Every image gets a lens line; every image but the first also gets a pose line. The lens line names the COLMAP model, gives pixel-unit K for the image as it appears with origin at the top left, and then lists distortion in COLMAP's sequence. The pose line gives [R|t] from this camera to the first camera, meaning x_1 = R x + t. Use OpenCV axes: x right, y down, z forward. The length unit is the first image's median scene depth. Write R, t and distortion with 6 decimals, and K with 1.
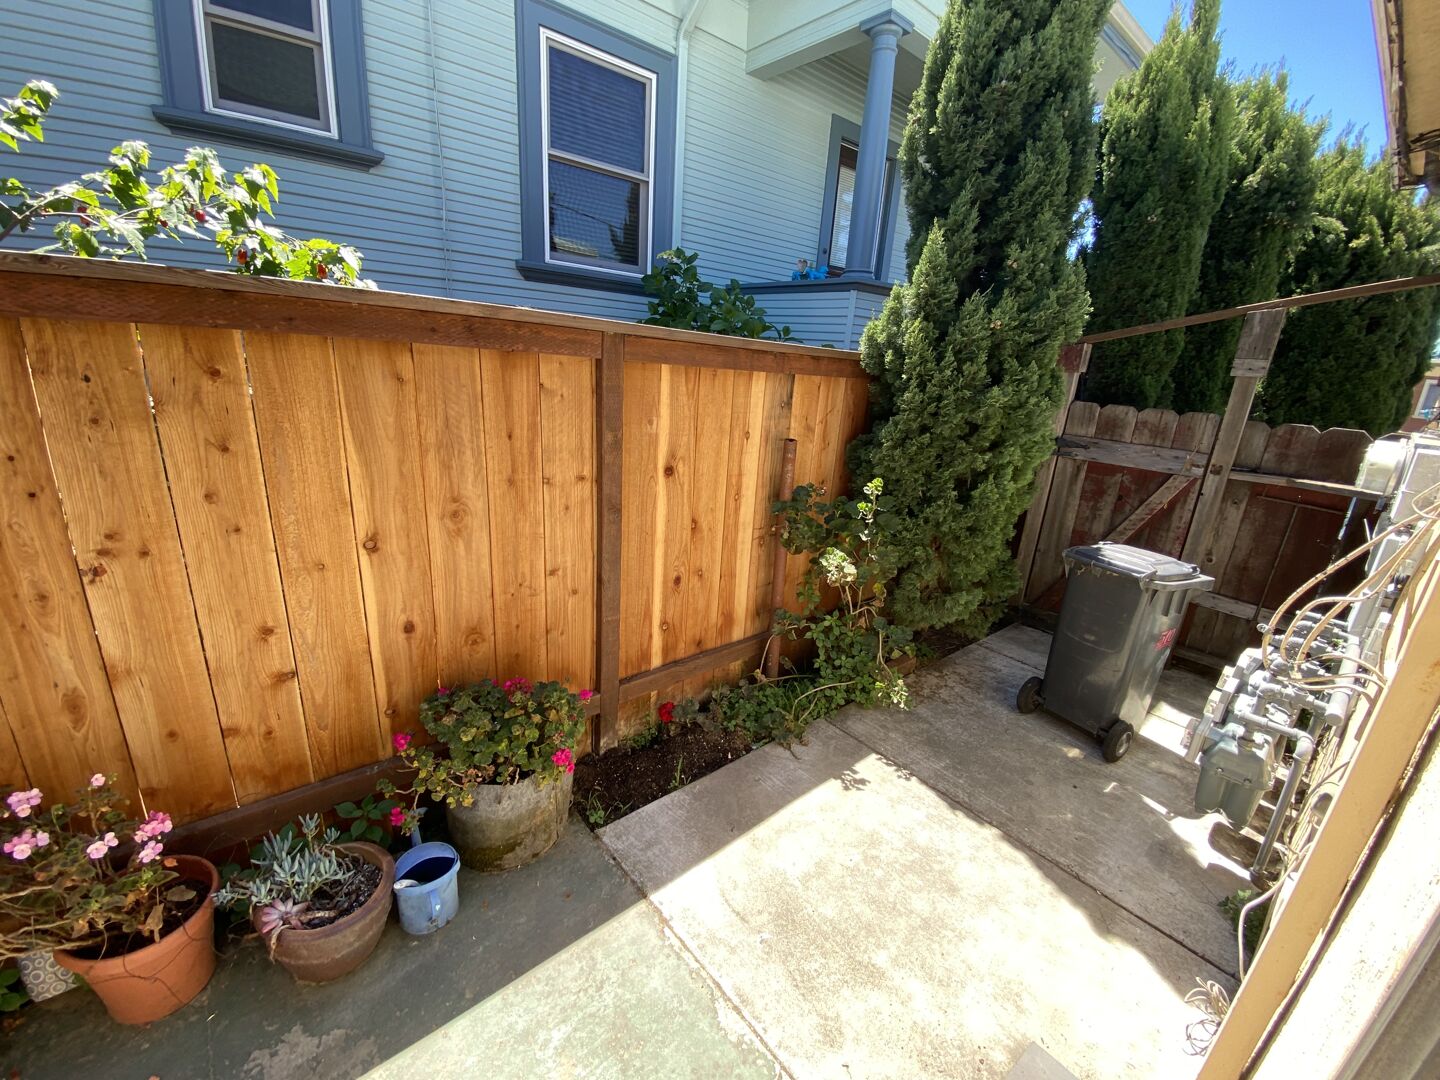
lens RADIAL K [[590.4, 0, 717.4], [0, 590.4, 533.3], [0, 0, 1]] dist [0.037401, -0.027567]
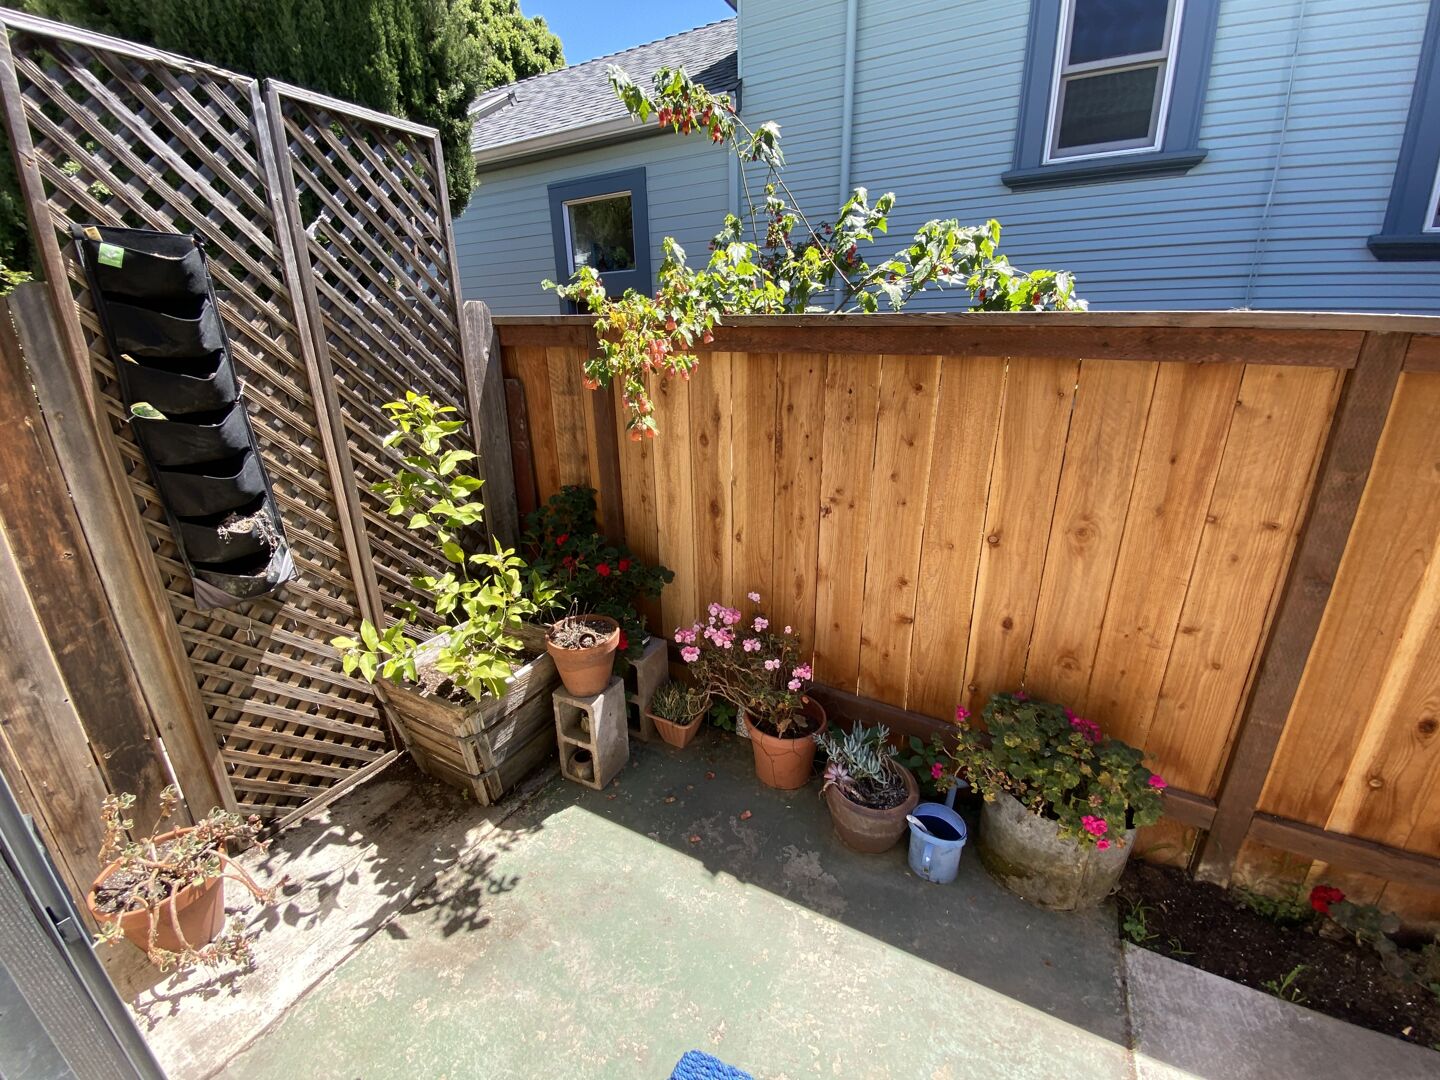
lens RADIAL K [[590.4, 0, 717.4], [0, 590.4, 533.3], [0, 0, 1]] dist [0.037401, -0.027567]
pose [[0.358631, 0.230705, -0.904521, 0.237072], [-0.241688, 0.958886, 0.148745, -0.032377], [0.901649, 0.165268, 0.399645, 0.075798]]
